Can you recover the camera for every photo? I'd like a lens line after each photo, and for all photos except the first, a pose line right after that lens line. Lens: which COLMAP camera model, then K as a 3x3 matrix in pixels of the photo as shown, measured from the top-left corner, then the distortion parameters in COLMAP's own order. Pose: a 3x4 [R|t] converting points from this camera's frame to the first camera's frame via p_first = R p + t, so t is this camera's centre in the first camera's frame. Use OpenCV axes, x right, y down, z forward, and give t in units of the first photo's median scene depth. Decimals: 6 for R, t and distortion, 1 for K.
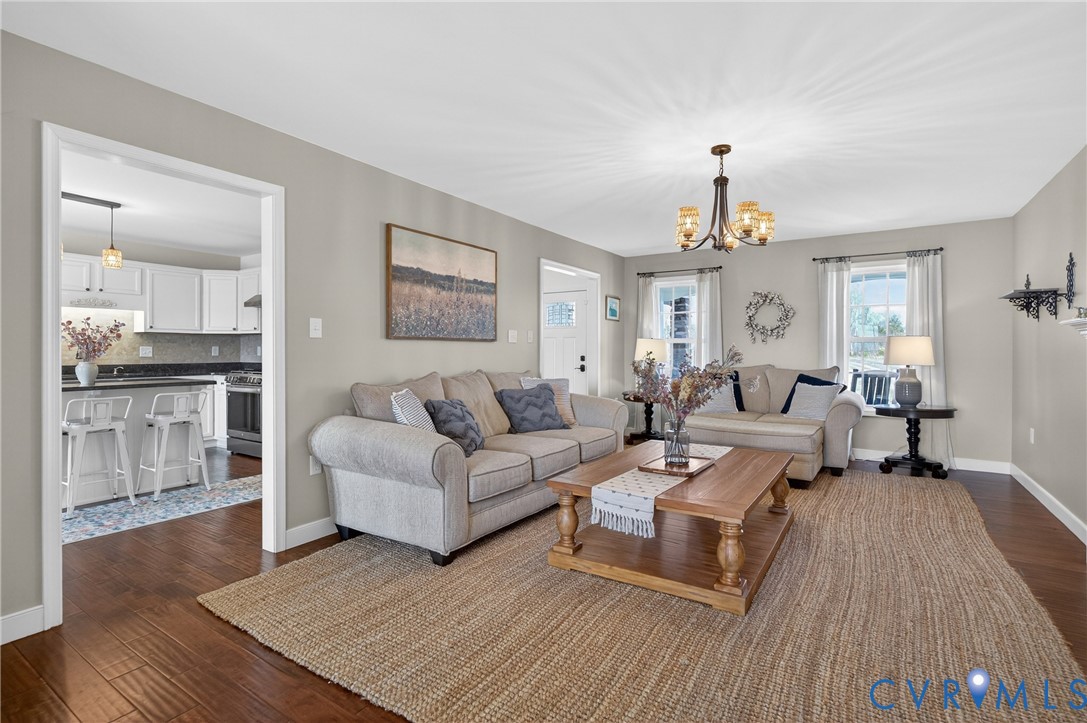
lens RADIAL K [[524.8, 0, 539.6], [0, 524.8, 356.8], [0, 0, 1]] dist [0.002479, 0.001735]
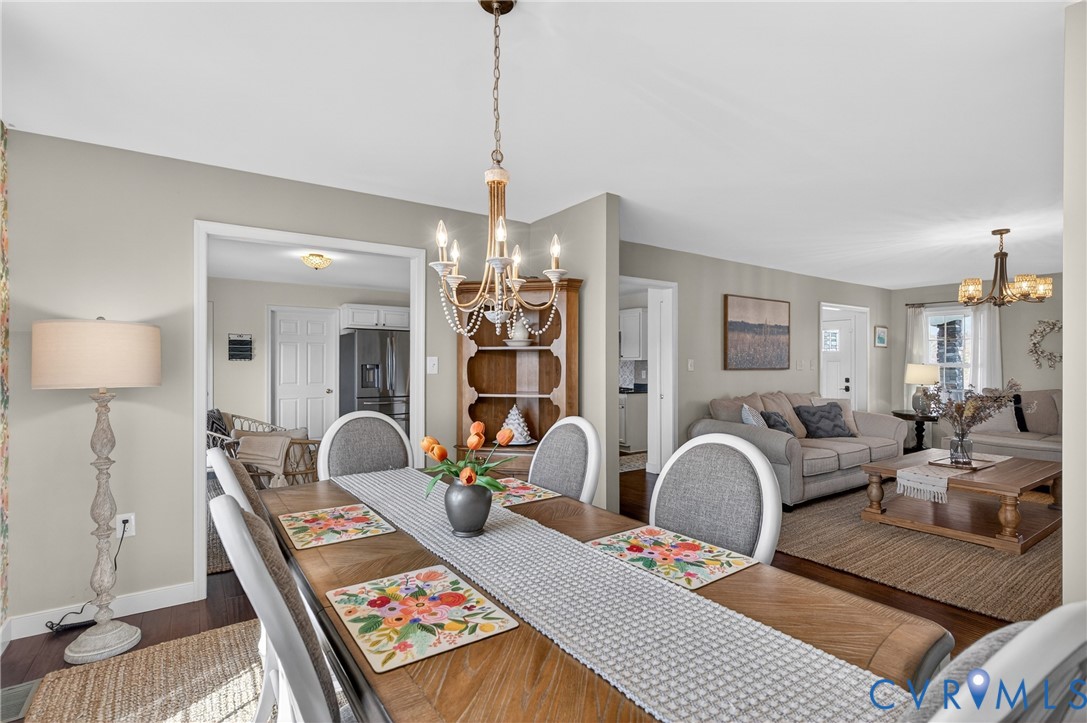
lens RADIAL K [[524.8, 0, 548.4], [0, 524.8, 368.9], [0, 0, 1]] dist [0.002479, 0.001735]
pose [[0.930001, 0.001685, -0.367552, -0.190104], [-0.003116, 0.999990, -0.003300, -0.028693], [0.367543, 0.004215, 0.929997, -0.545460]]
